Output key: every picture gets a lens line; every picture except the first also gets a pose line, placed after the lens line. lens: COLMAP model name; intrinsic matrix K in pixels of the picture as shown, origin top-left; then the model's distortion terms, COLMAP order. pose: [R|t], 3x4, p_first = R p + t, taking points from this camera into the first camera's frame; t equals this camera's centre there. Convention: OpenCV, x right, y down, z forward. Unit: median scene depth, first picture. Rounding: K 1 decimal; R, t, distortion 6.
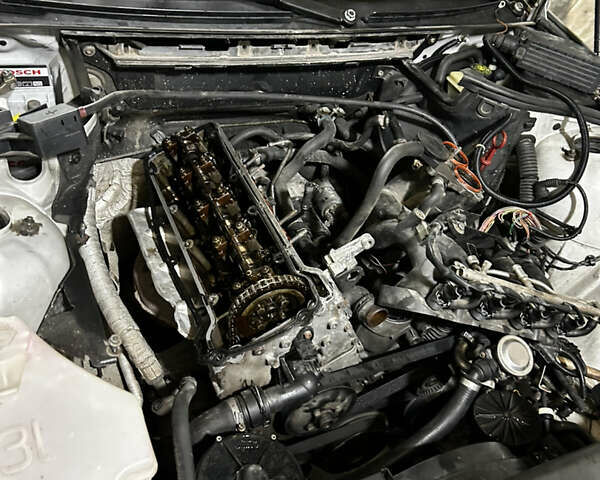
lens RADIAL K [[607.2, 0, 293.8], [0, 607.2, 241.1], [0, 0, 1]] dist [0.017182, 0.000000]
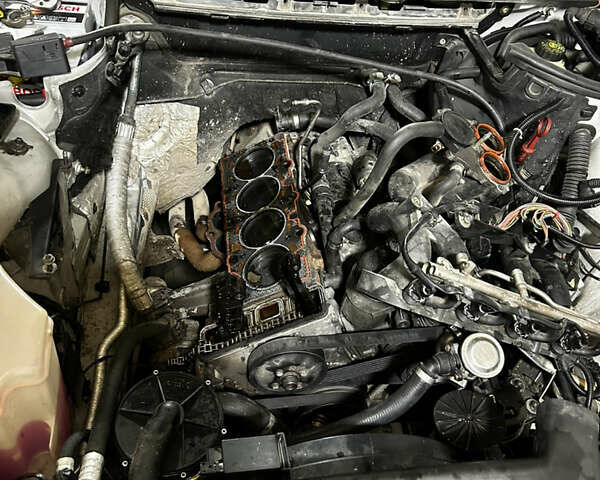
lens RADIAL K [[607.2, 0, 302.2], [0, 607.2, 241.6], [0, 0, 1]] dist [0.017182, 0.000000]
pose [[0.960226, 0.160823, -0.228257, 0.244020], [-0.149053, 0.986487, 0.068014, -0.005408], [0.236111, -0.031286, 0.971222, 0.035840]]
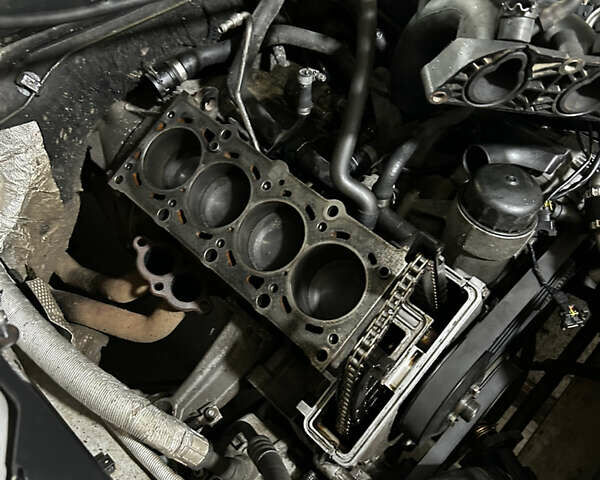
lens RADIAL K [[607.2, 0, 288.4], [0, 607.2, 235.9], [0, 0, 1]] dist [0.017182, 0.000000]
pose [[0.923695, -0.363987, 0.119586, -0.132295], [0.335997, 0.919578, 0.203671, -0.077091], [-0.184102, -0.147949, 0.971709, 0.389834]]
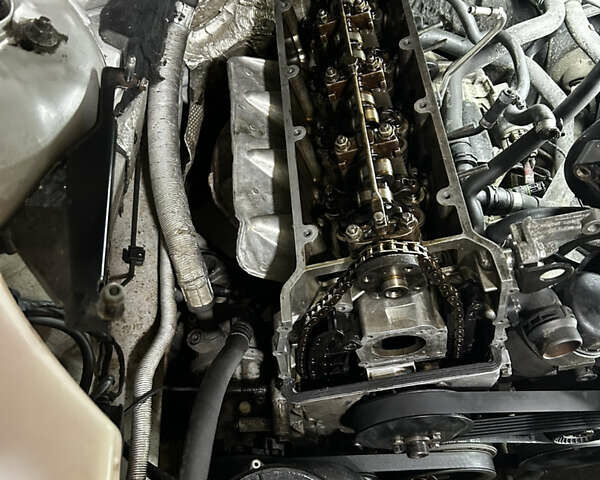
lens RADIAL K [[607.2, 0, 296.6], [0, 607.2, 243.2], [0, 0, 1]] dist [0.017182, 0.000000]
pose [[0.942523, 0.312530, -0.118215, -0.057967], [-0.281710, 0.933498, 0.221860, -0.027124], [0.179691, -0.175806, 0.967886, 0.331102]]
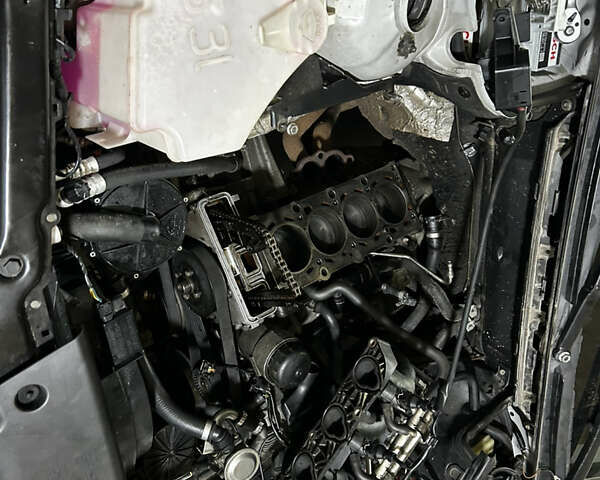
lens RADIAL K [[607.2, 0, 300.0], [0, 607.2, 243.2], [0, 0, 1]] dist [0.017182, 0.000000]
pose [[-0.127737, 0.990983, 0.040448, -0.087426], [-0.989848, -0.129941, 0.057585, 0.038792], [0.062321, -0.032682, 0.997521, -0.049377]]
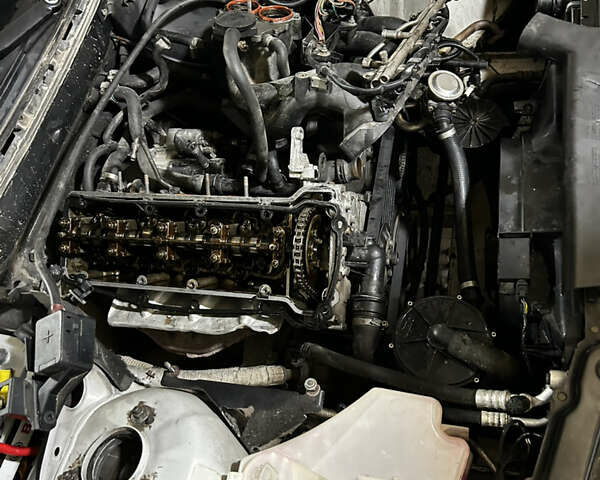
lens RADIAL K [[607.2, 0, 302.9], [0, 607.2, 244.2], [0, 0, 1]] dist [0.017182, 0.000000]
pose [[0.514056, -0.847514, 0.132162, -0.148032], [0.777352, 0.525438, 0.345887, -0.218838], [-0.362587, -0.075069, 0.928922, 0.022787]]
